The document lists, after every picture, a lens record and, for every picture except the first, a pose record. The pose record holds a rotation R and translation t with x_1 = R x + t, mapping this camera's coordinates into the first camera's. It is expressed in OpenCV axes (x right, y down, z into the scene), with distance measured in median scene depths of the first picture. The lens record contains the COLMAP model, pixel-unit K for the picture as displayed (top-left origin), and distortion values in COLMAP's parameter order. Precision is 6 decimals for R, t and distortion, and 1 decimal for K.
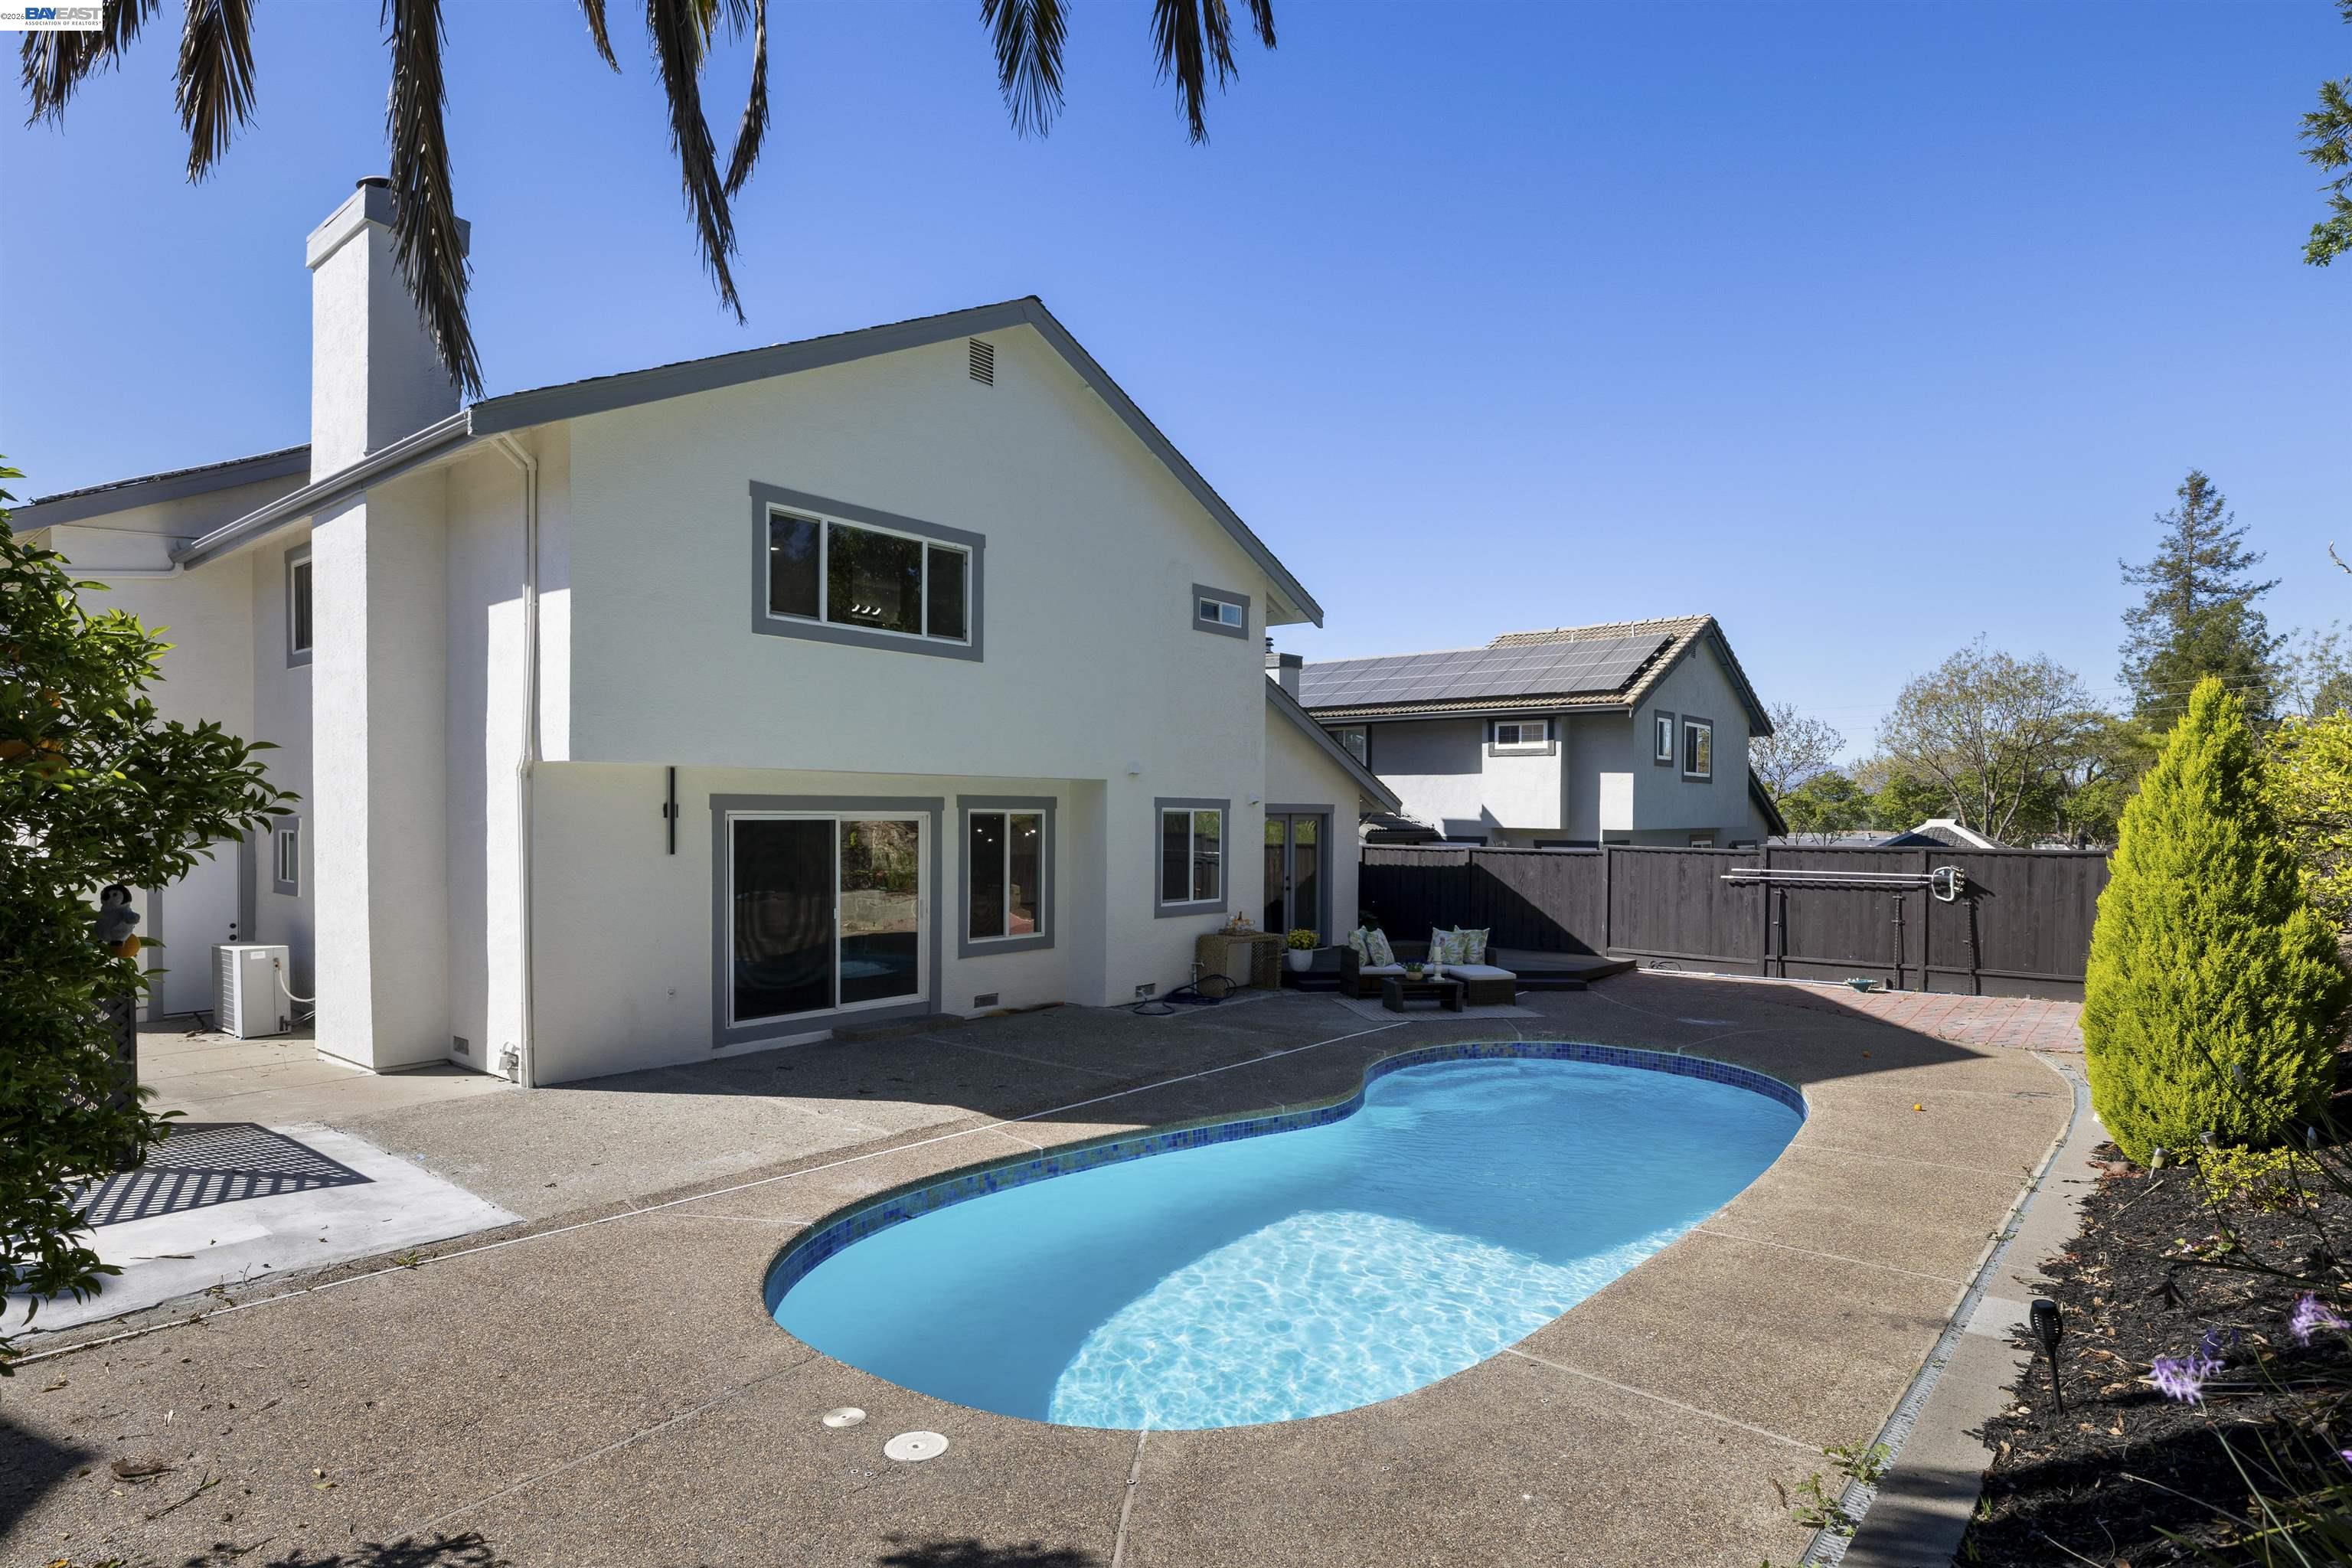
lens RADIAL K [[1266.7, 0, 1151.5], [0, 1266.7, 816.3], [0, 0, 1]] dist [-0.001314, 0.001020]
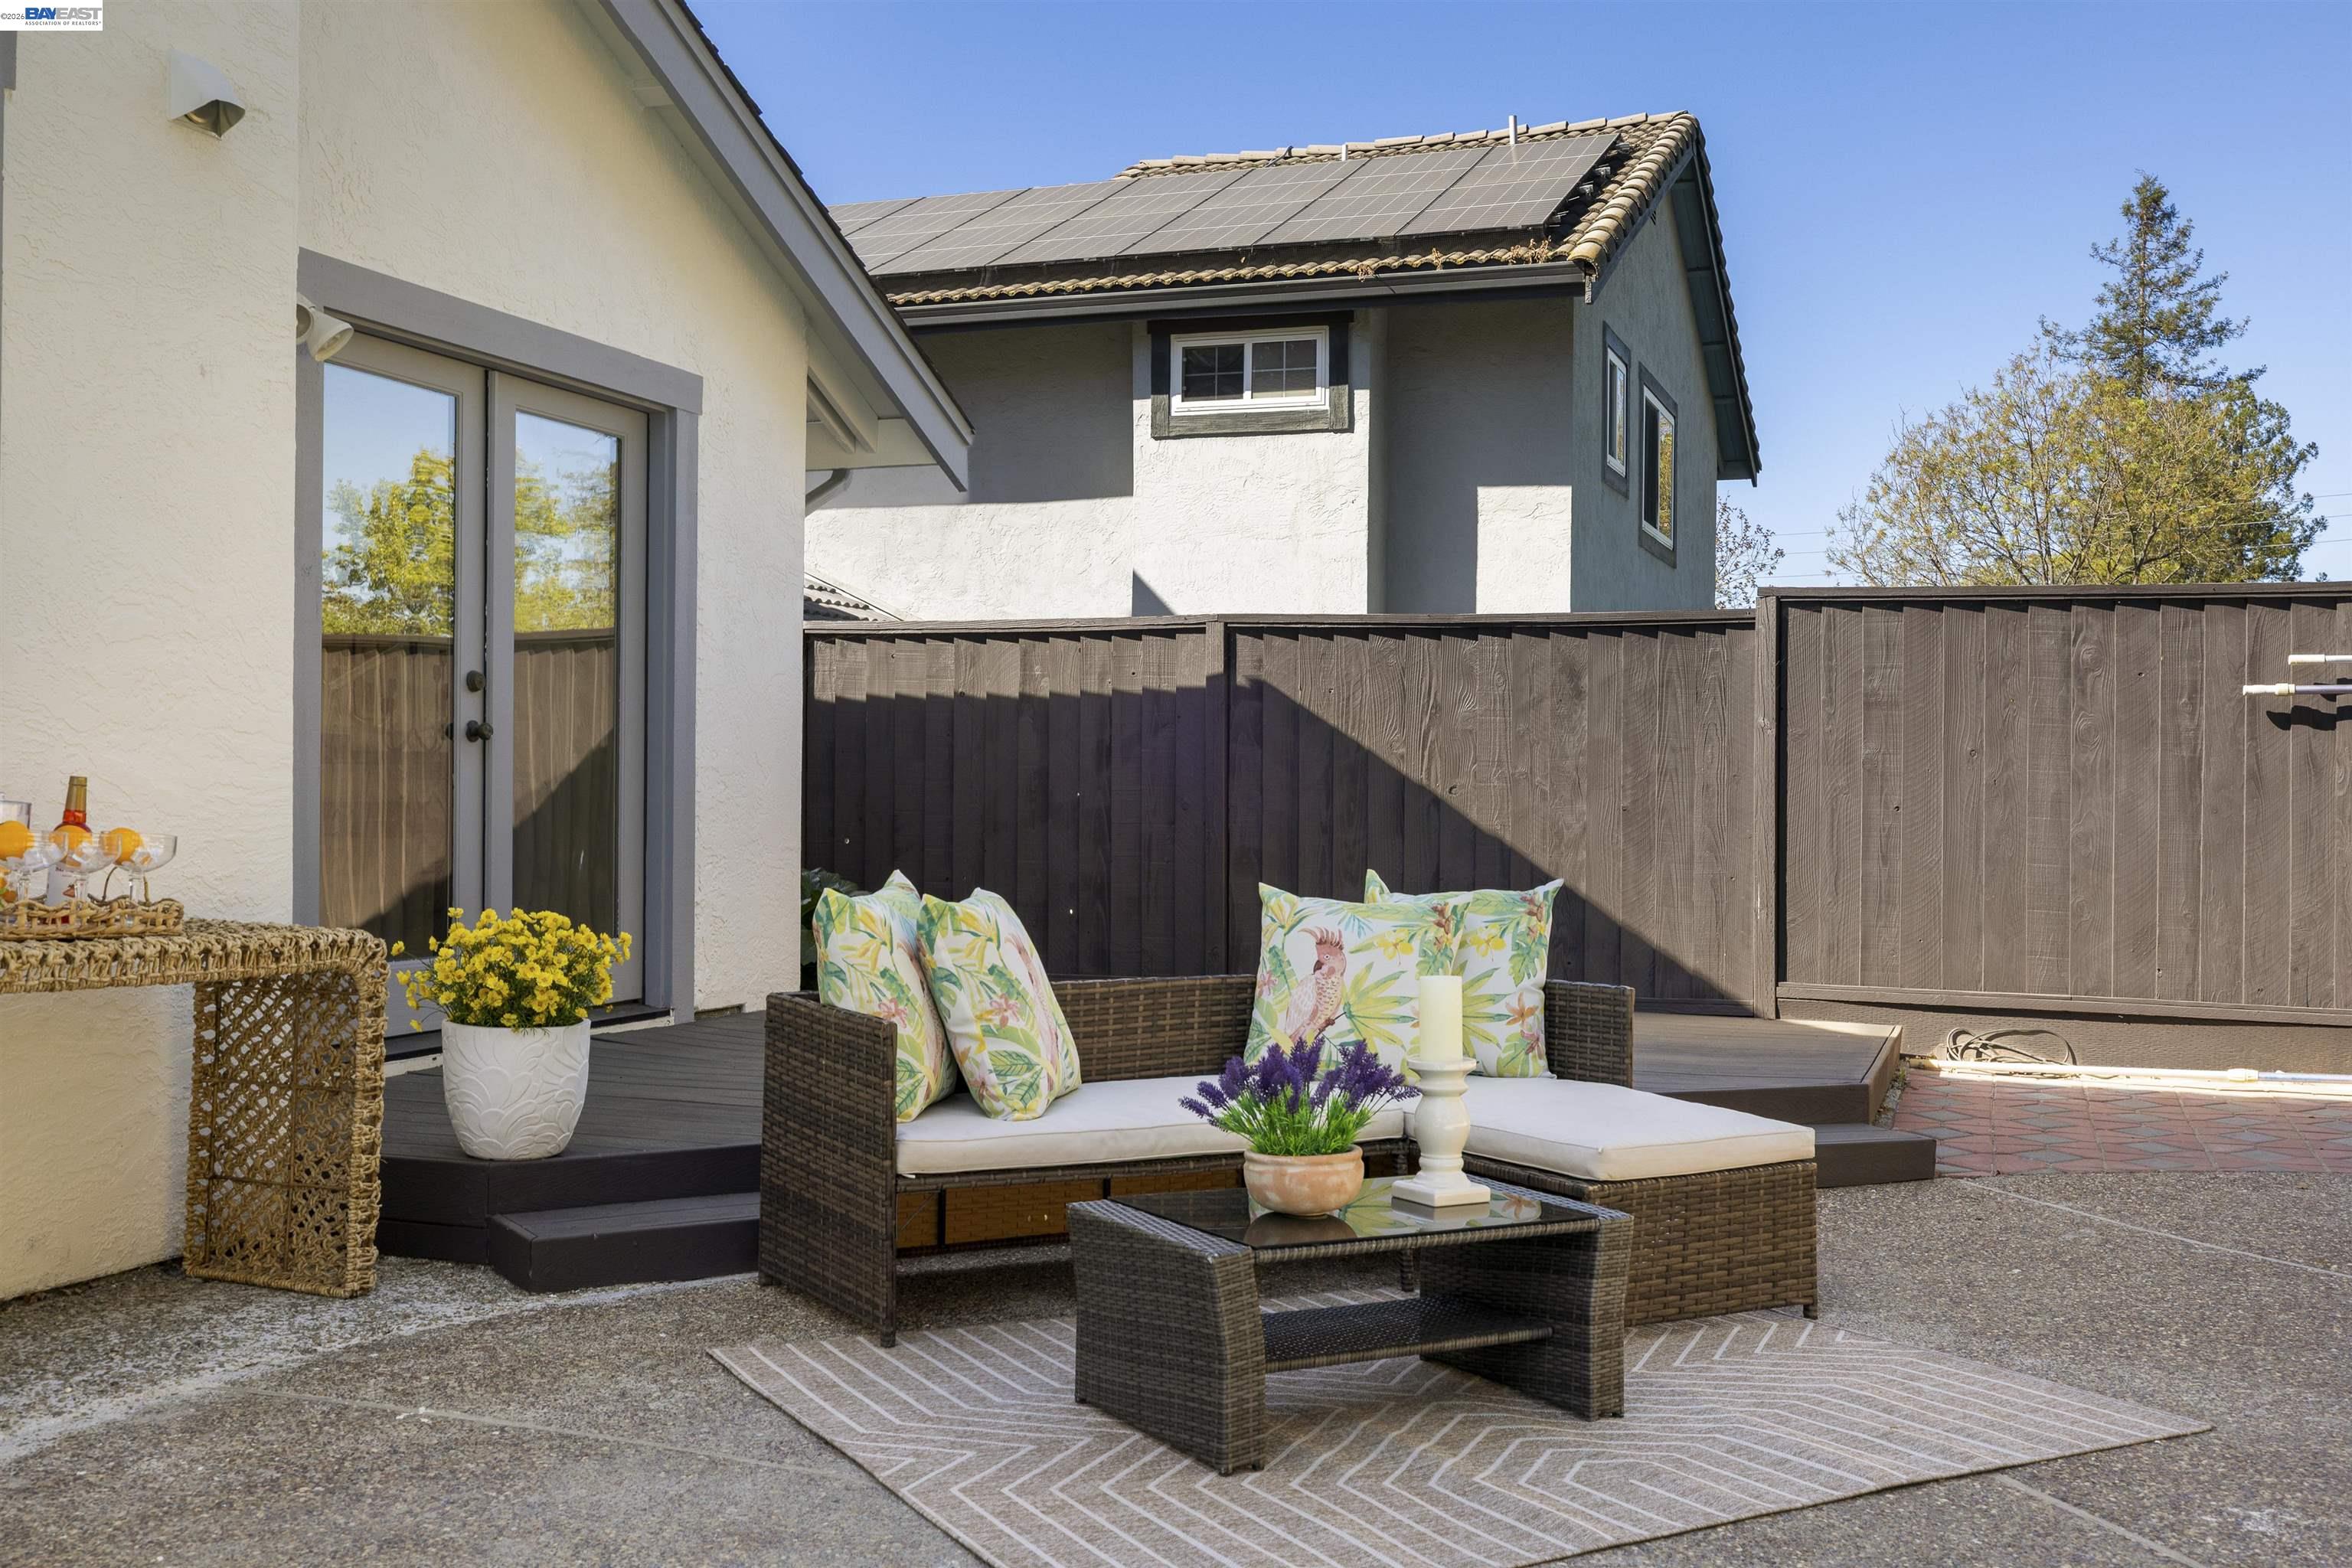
lens RADIAL K [[2318.9, 0, 1187.6], [0, 2318.9, 794.9], [0, 0, 1]] dist [-0.005248, 0.000000]
pose [[0.934116, 0.003401, 0.356952, 0.080199], [-0.004296, 0.999989, 0.001713, 0.064804], [-0.356943, -0.003134, 0.934121, 0.601195]]
